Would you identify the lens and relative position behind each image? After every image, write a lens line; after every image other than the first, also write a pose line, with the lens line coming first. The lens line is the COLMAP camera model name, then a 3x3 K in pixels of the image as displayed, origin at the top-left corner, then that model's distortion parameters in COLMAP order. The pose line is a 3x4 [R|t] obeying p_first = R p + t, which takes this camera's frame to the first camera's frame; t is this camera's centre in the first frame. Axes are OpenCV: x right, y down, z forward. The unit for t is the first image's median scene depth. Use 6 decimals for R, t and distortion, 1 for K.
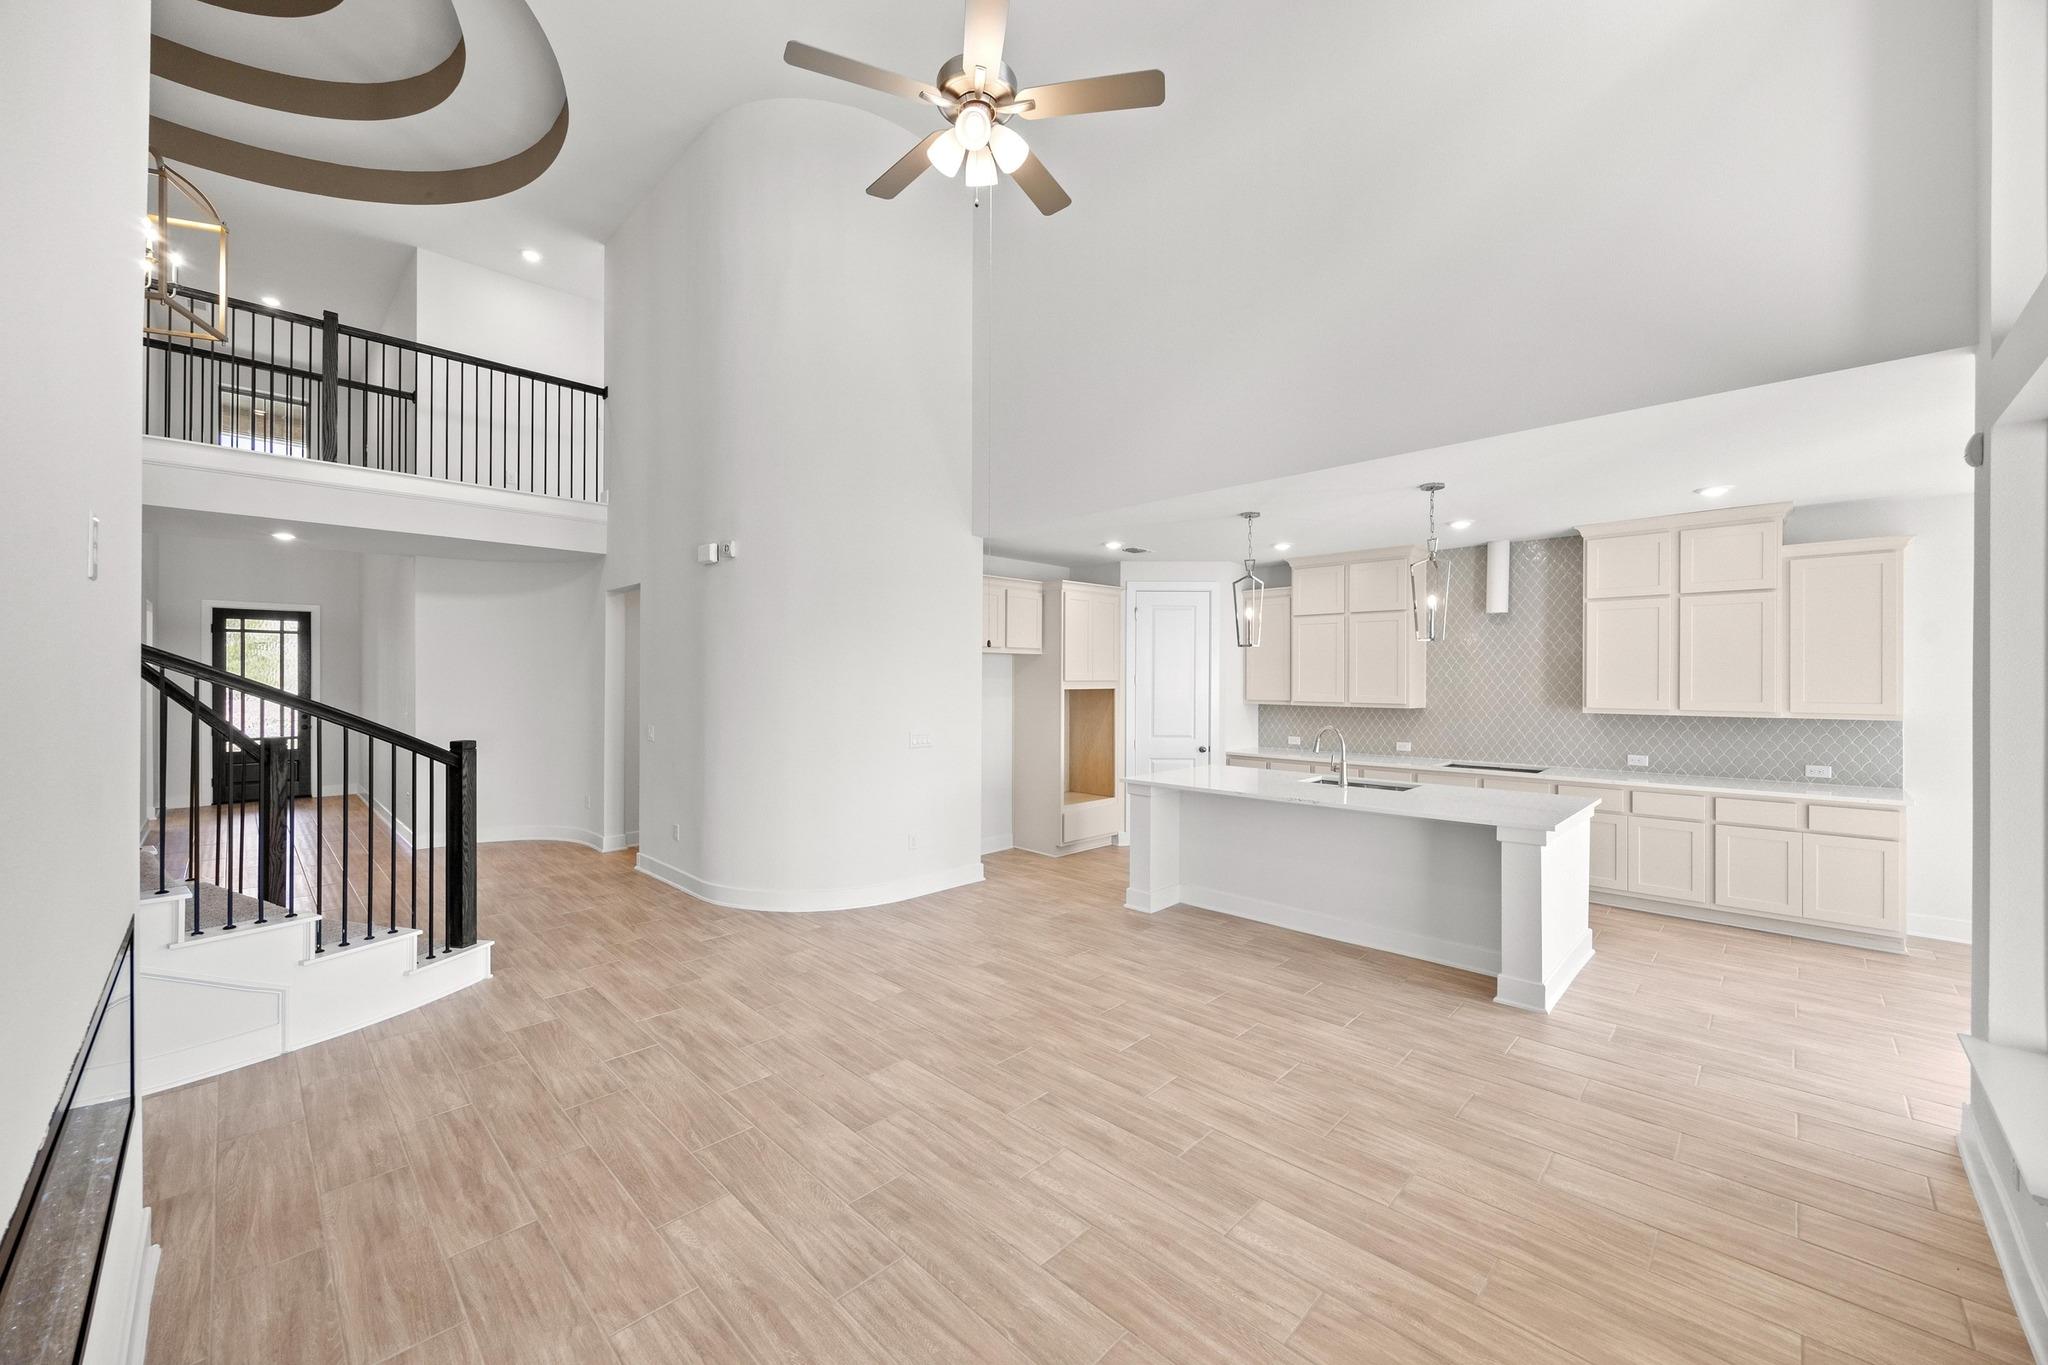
lens RADIAL K [[777.9, 0, 990.0], [0, 777.9, 685.9], [0, 0, 1]] dist [-0.004608, -0.000157]
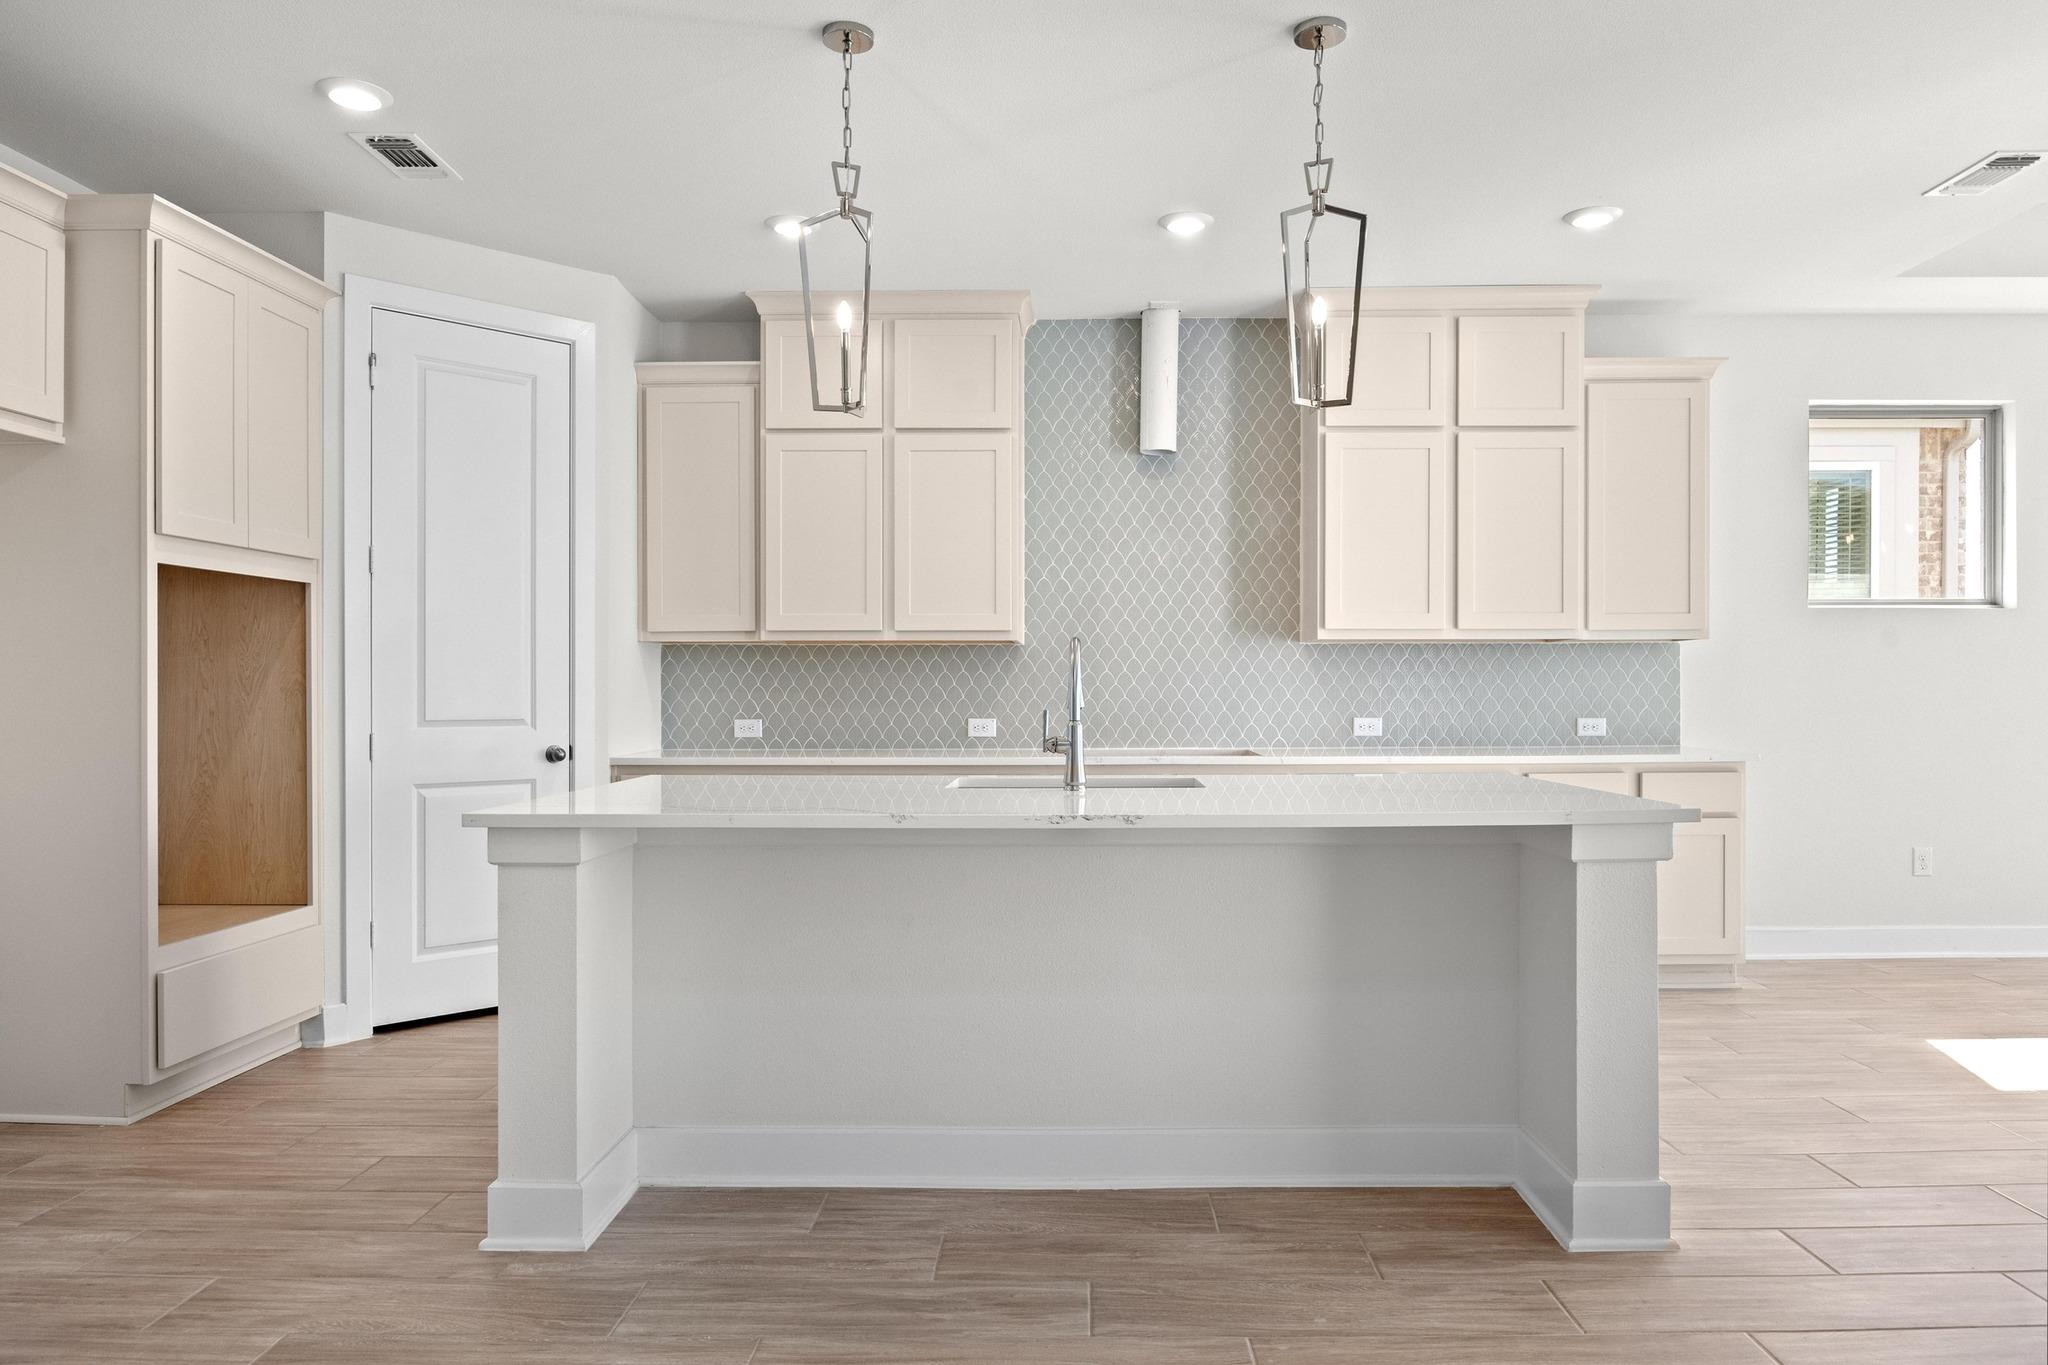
lens RADIAL K [[1375.6, 0, 1045.8], [0, 1375.6, 684.2], [0, 0, 1]] dist [-0.005062, -0.000508]
pose [[0.709027, 0.001107, 0.705180, -0.037438], [0.009177, 0.999900, -0.010796, 0.068601], [-0.705121, 0.014126, 0.708946, 0.422363]]
